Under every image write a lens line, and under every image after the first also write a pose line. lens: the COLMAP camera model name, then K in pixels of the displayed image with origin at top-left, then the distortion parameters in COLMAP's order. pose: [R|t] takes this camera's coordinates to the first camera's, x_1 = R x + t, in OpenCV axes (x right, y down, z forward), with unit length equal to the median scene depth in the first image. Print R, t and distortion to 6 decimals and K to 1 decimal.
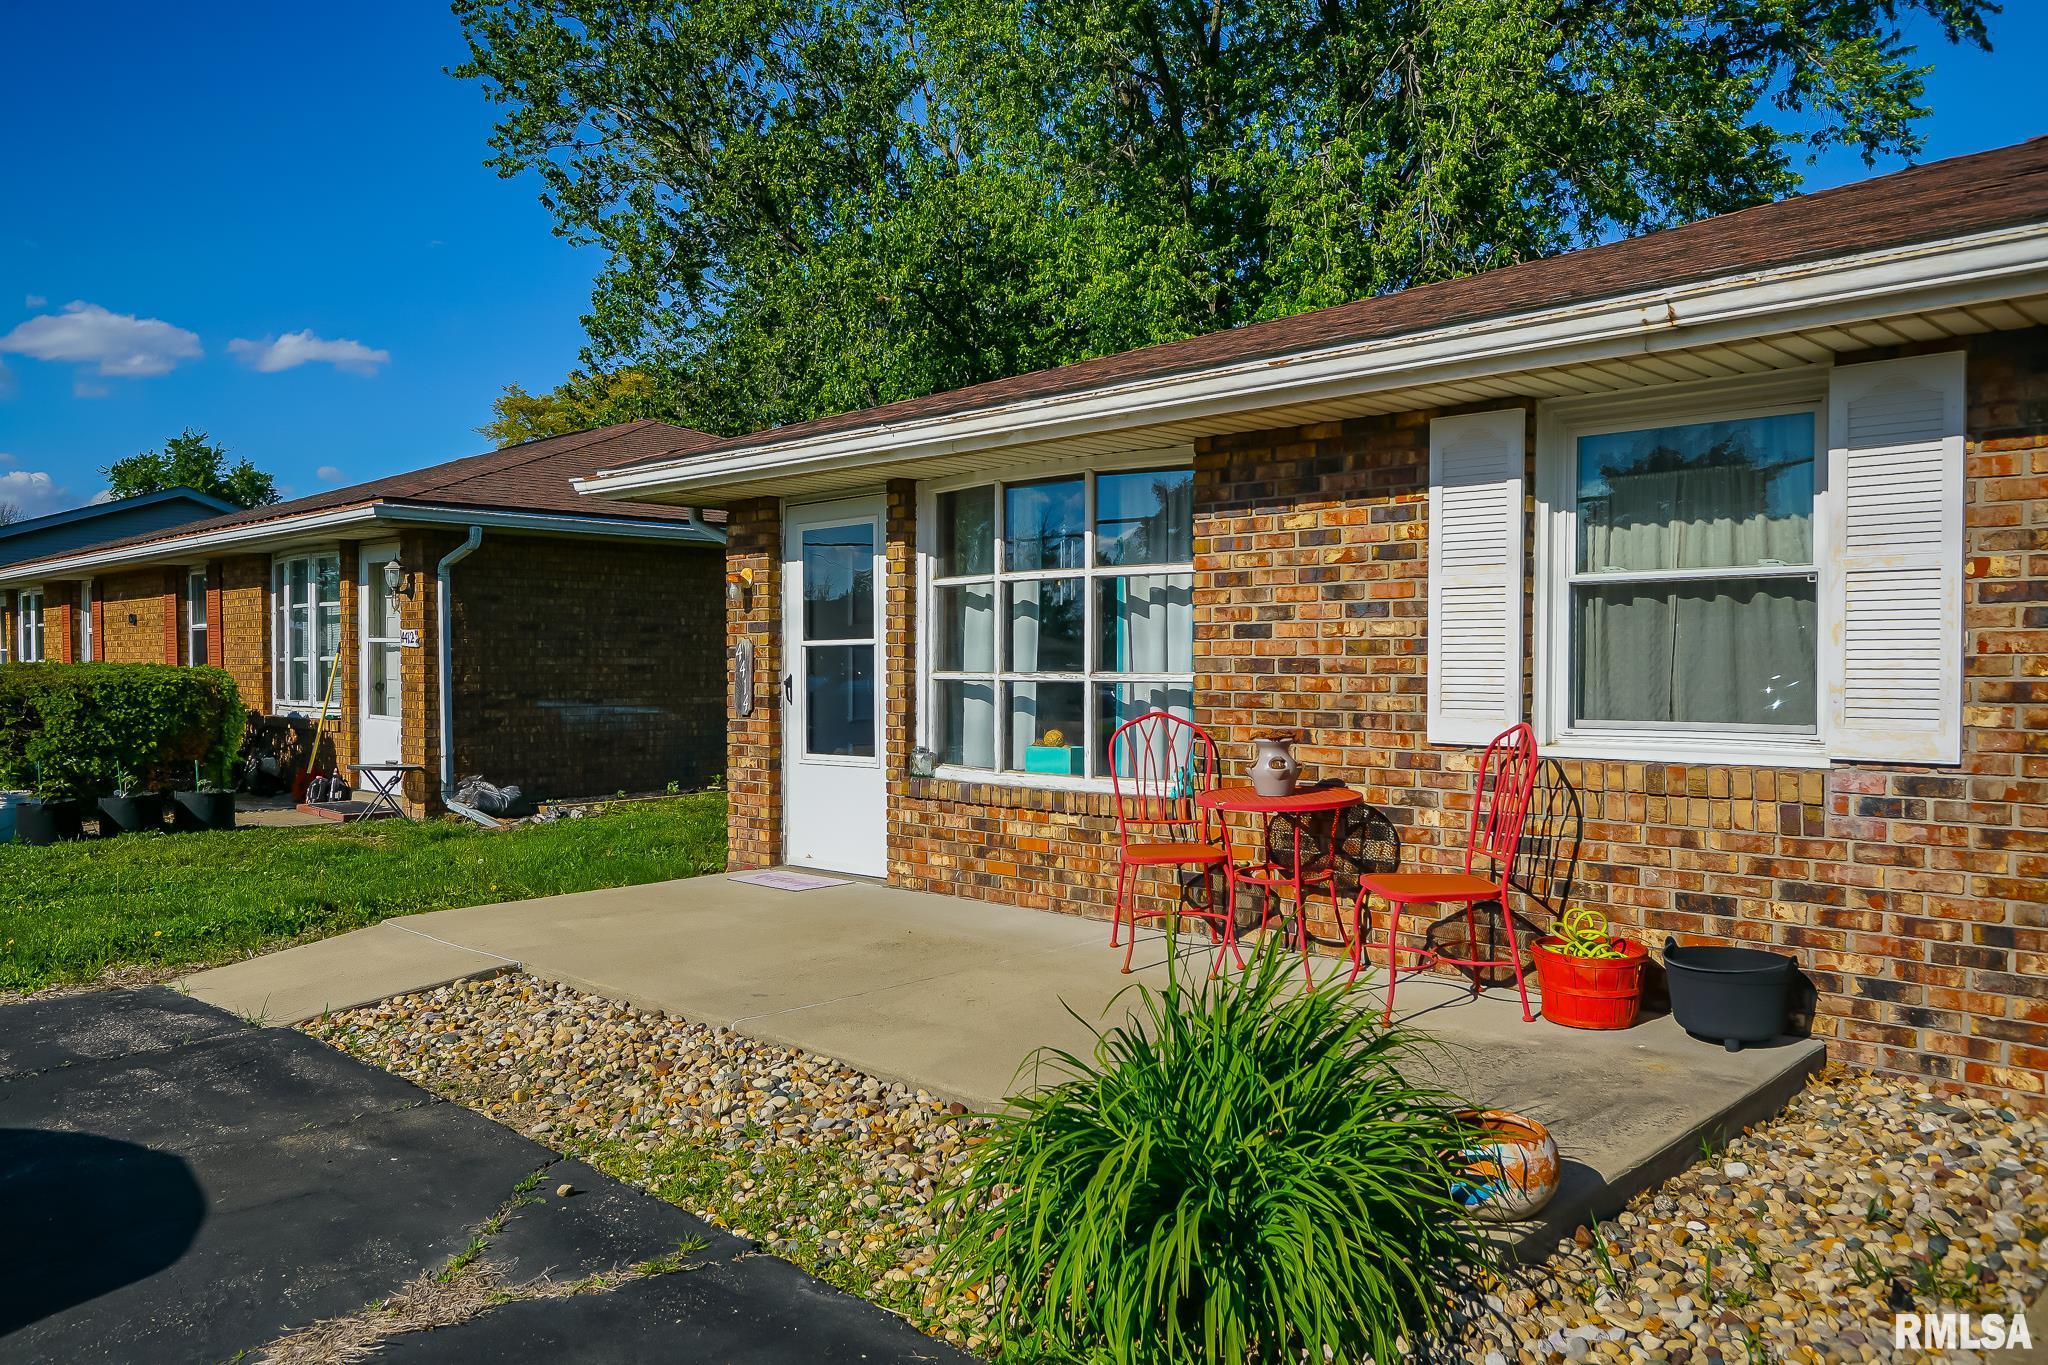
lens RADIAL K [[1503.3, 0, 1024.0], [0, 1503.3, 682.5], [0, 0, 1]] dist [0.007596, 0.000438]
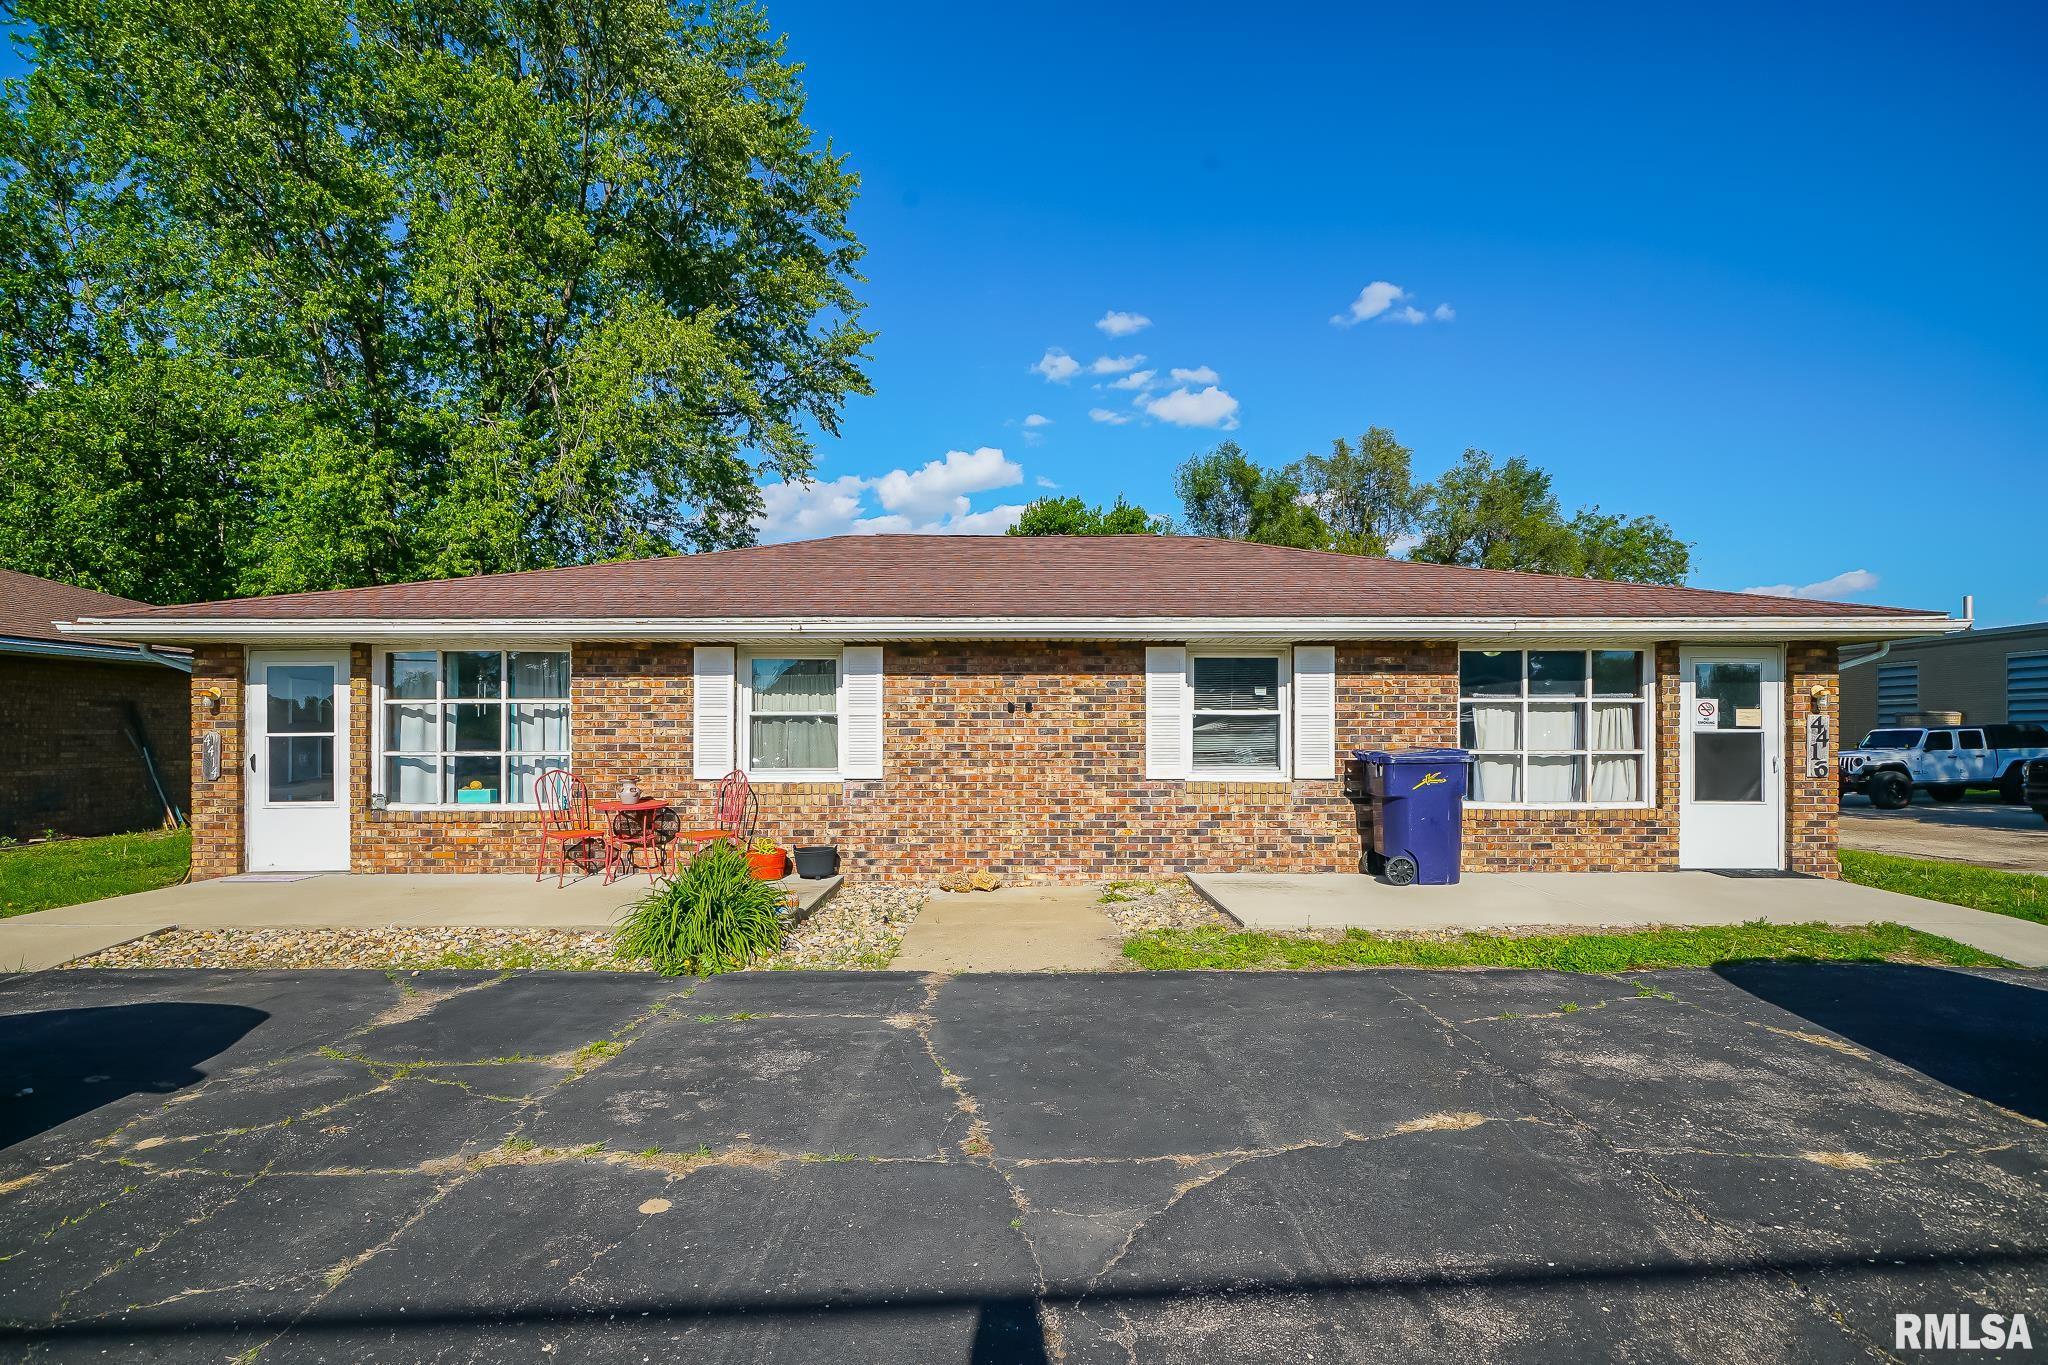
lens RADIAL K [[1004.3, 0, 1034.4], [0, 1004.3, 739.4], [0, 0, 1]] dist [0.000579, 0.000741]
pose [[0.708934, -0.002437, 0.705271, -0.401235], [0.009965, 0.999929, -0.006561, -0.006690], [-0.705205, 0.011679, 0.708908, -0.449006]]
